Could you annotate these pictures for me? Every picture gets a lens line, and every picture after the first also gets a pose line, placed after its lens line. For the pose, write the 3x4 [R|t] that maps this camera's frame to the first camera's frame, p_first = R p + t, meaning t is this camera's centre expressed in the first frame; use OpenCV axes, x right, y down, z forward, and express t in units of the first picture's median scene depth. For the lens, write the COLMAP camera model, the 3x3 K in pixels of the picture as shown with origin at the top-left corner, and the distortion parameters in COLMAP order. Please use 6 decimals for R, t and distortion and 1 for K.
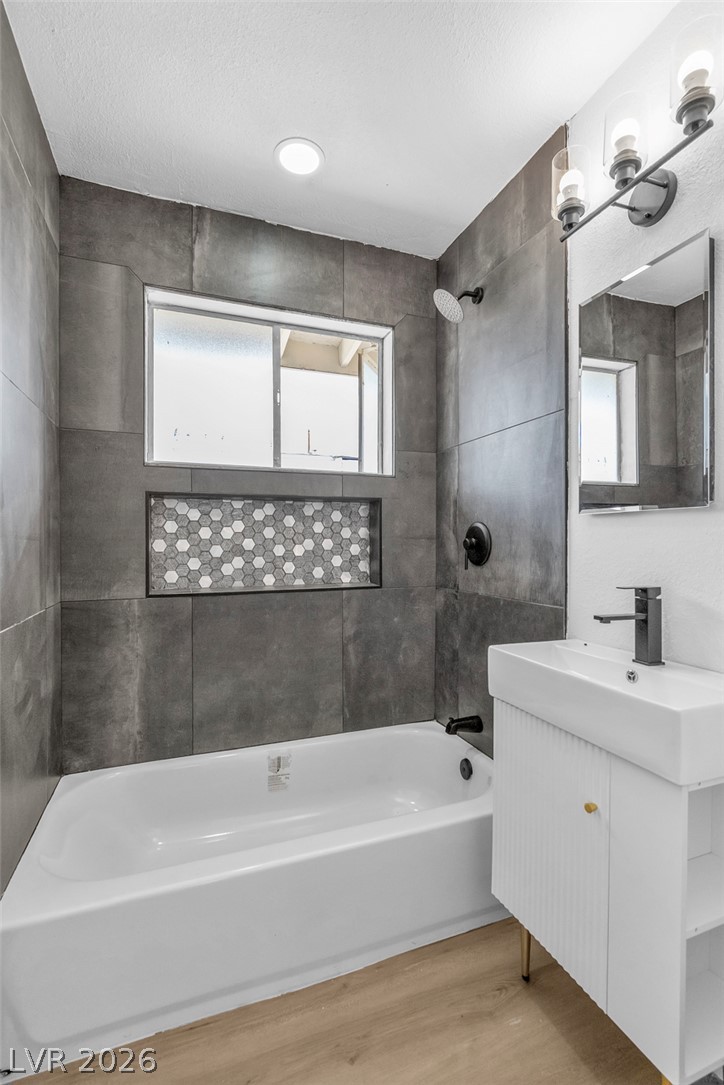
lens RADIAL K [[490.6, 0, 364.7], [0, 490.6, 547.0], [0, 0, 1]] dist [0.003148, -0.000209]
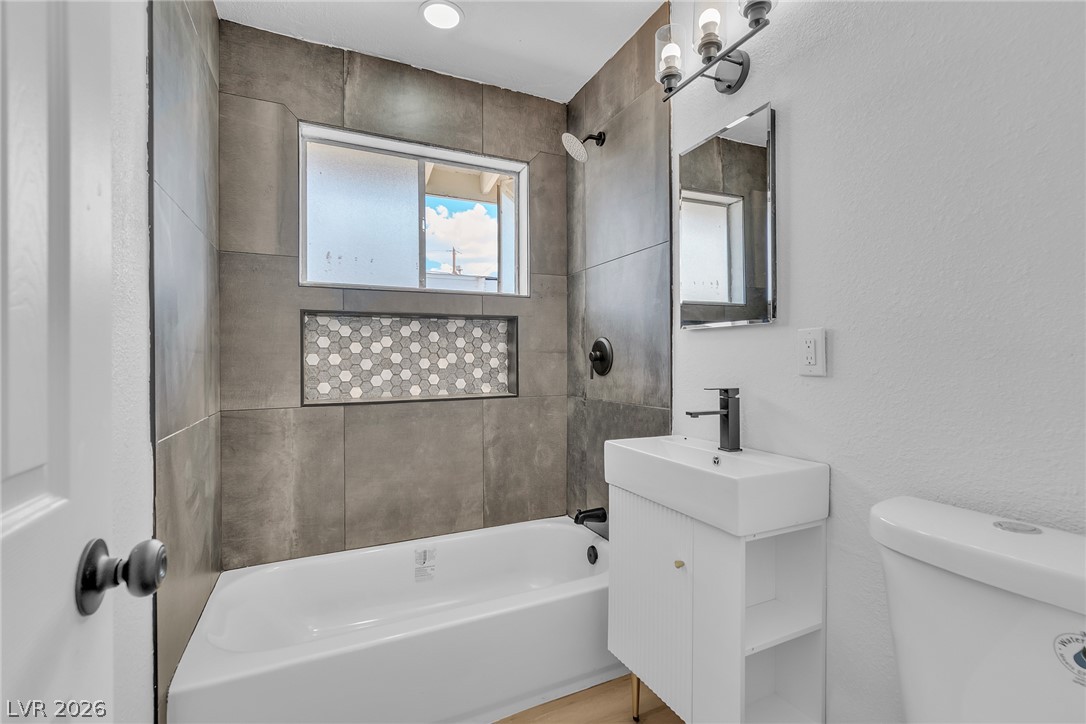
lens RADIAL K [[484.1, 0, 543.5], [0, 484.1, 361.0], [0, 0, 1]] dist [0.004538, -0.003052]
pose [[0.997631, -0.004430, 0.068651, 0.018784], [0.005057, 0.999947, -0.008955, 0.013812], [-0.068607, 0.009281, 0.997601, -0.112311]]
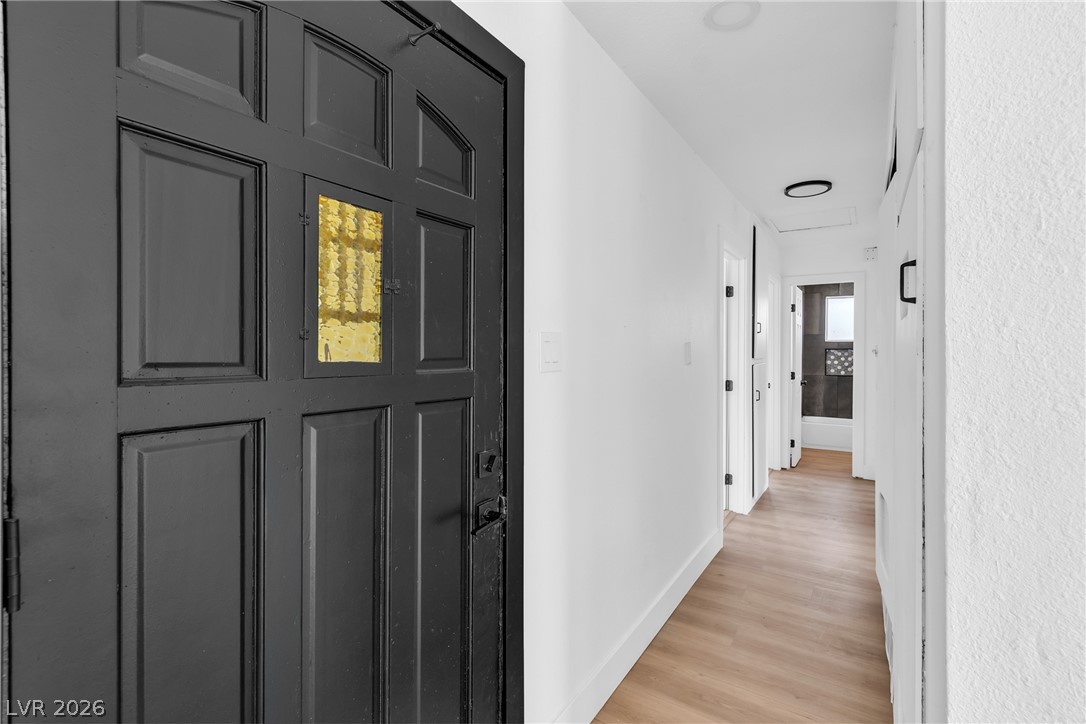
lens RADIAL K [[484.1, 0, 547.8], [0, 484.1, 352.5], [0, 0, 1]] dist [0.004538, -0.003052]
pose [[0.581371, 0.004710, -0.813625, 1.428412], [-0.015647, 0.999863, -0.005392, -0.025162], [0.813488, 0.015866, 0.581365, -3.081960]]
